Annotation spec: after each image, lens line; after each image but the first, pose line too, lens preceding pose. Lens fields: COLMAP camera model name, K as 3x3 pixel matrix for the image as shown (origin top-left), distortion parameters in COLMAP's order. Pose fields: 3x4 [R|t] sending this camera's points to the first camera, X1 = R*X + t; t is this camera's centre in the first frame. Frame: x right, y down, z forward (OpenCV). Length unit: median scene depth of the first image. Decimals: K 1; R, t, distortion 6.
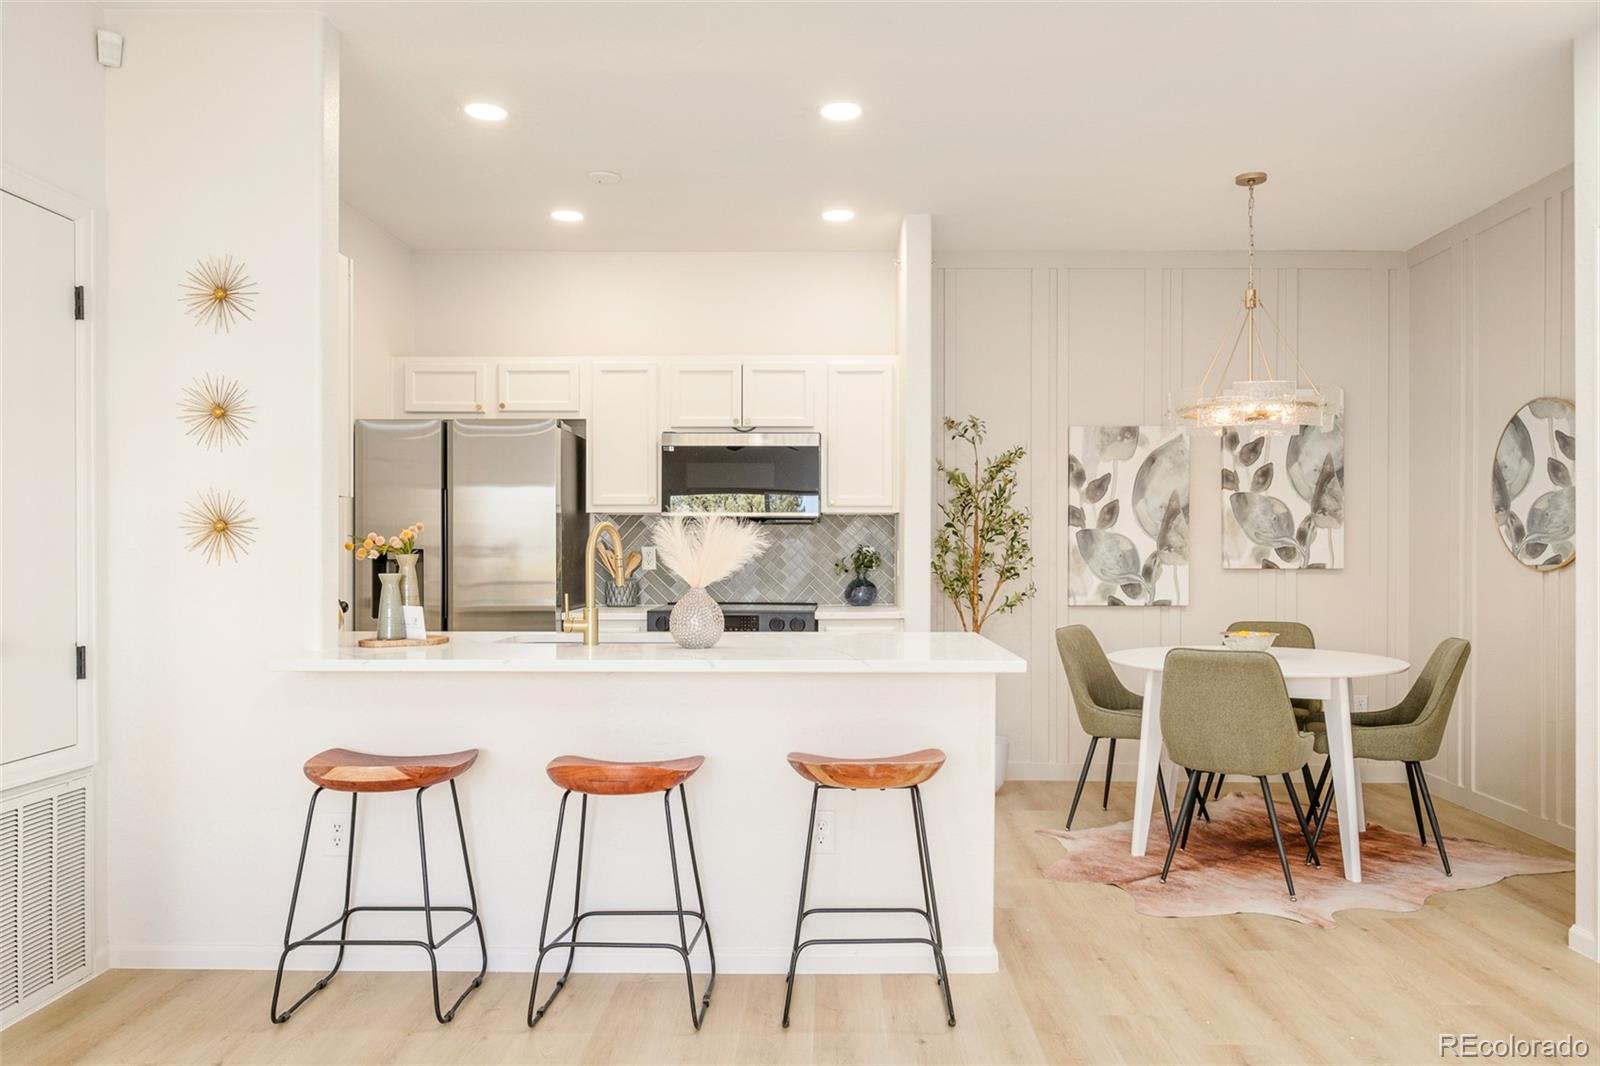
lens RADIAL K [[1140.5, 0, 833.1], [0, 1140.5, 551.8], [0, 0, 1]] dist [0.004653, -0.000744]
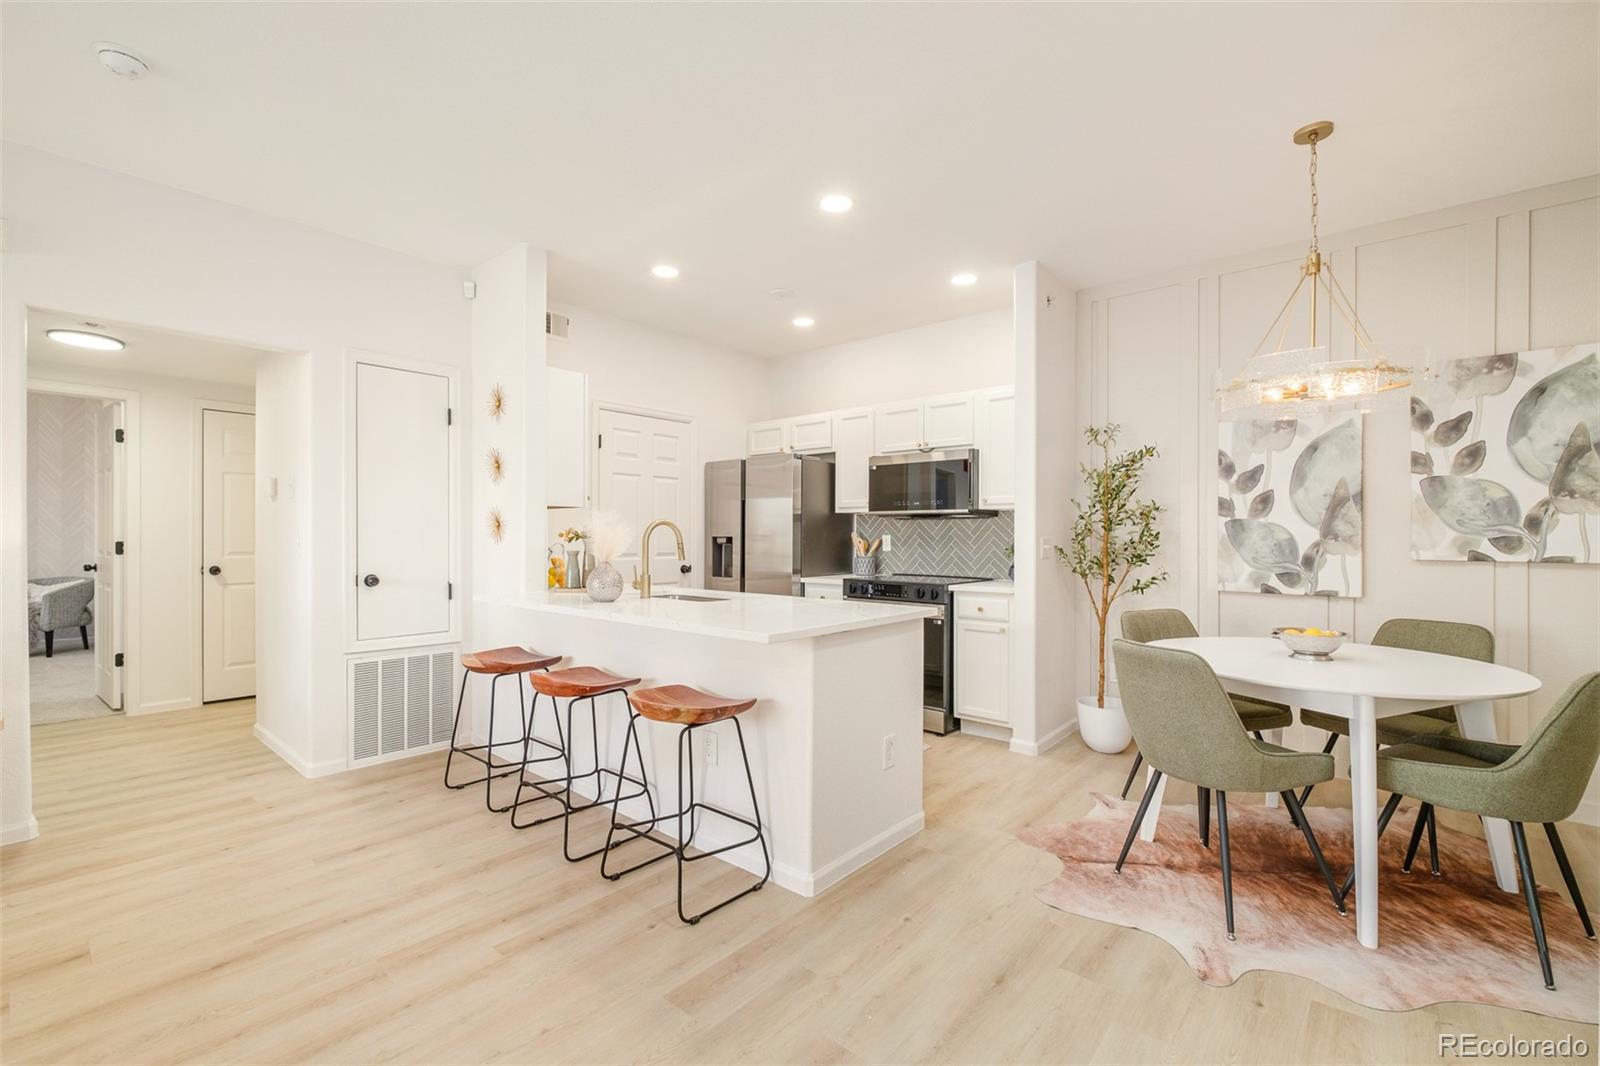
lens RADIAL K [[695.0, 0, 777.8], [0, 695.0, 528.6], [0, 0, 1]] dist [-0.003942, -0.000095]
pose [[0.751998, -0.004609, -0.659149, 0.337669], [-0.005506, 0.999897, -0.013273, -0.000213], [0.659142, 0.013611, 0.751895, 0.250720]]
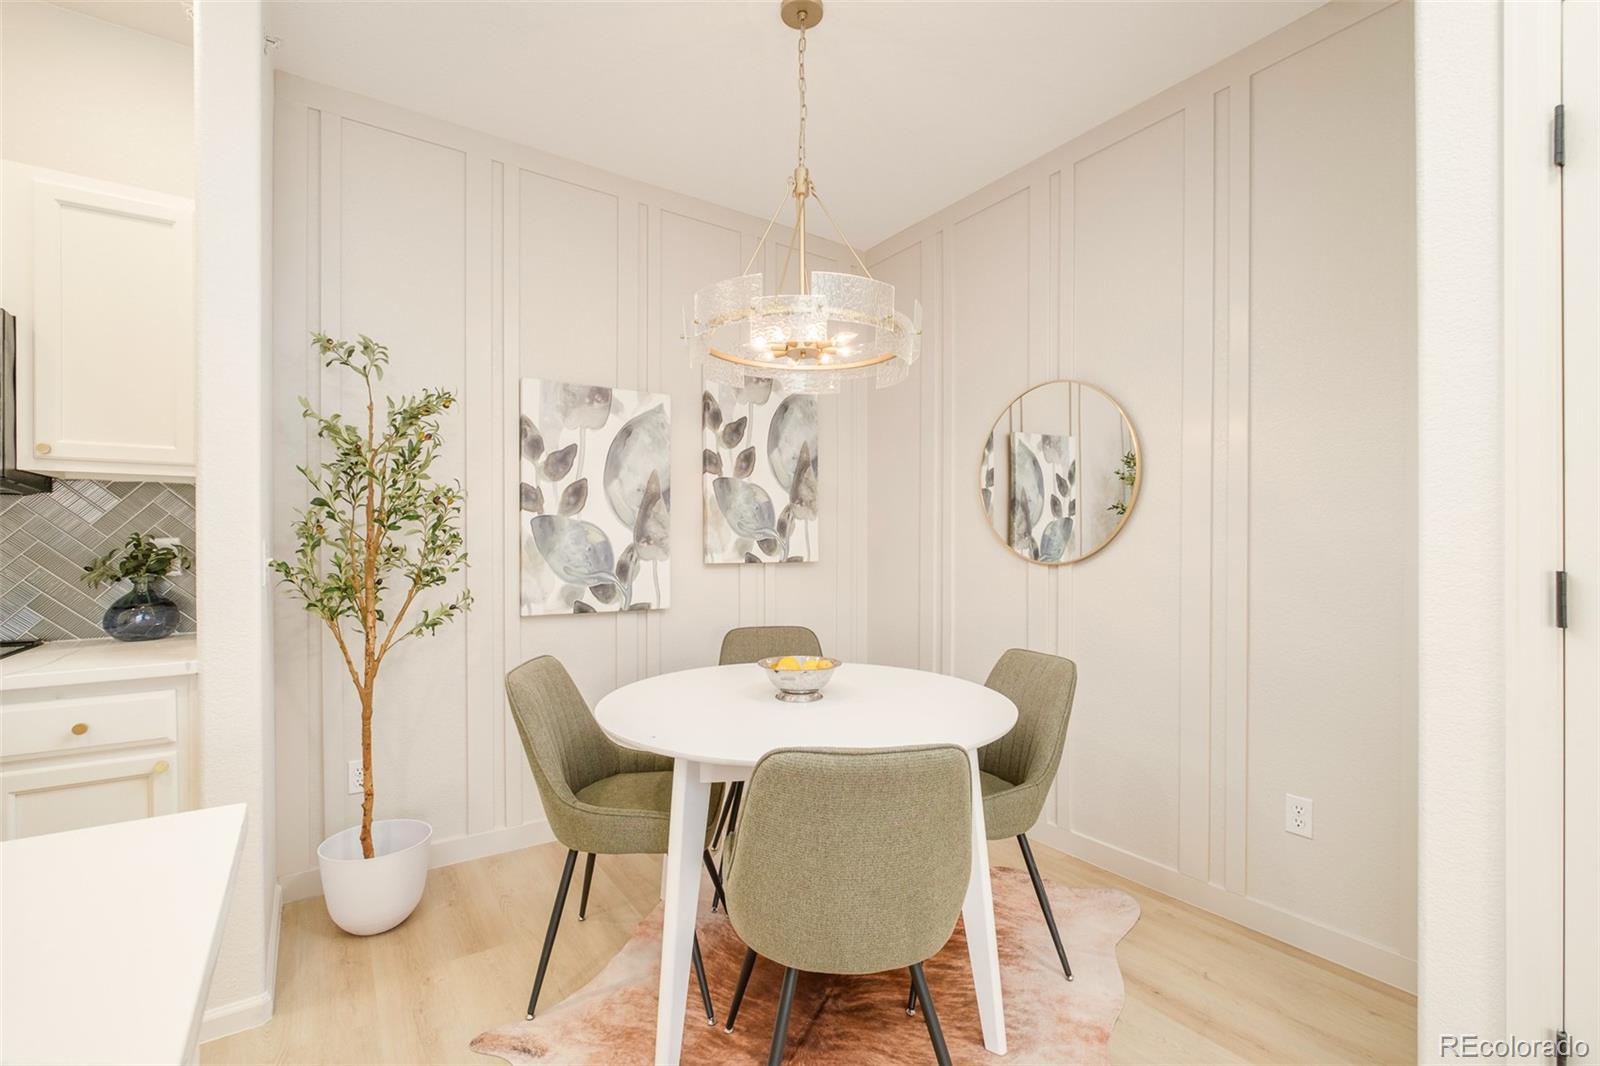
lens RADIAL K [[695.0, 0, 801.2], [0, 695.0, 549.1], [0, 0, 1]] dist [-0.003942, -0.000095]
pose [[0.820059, -0.005397, 0.572254, 0.100234], [-0.000483, 0.999949, 0.010122, -0.001979], [-0.572279, -0.008577, 0.820014, 0.539935]]
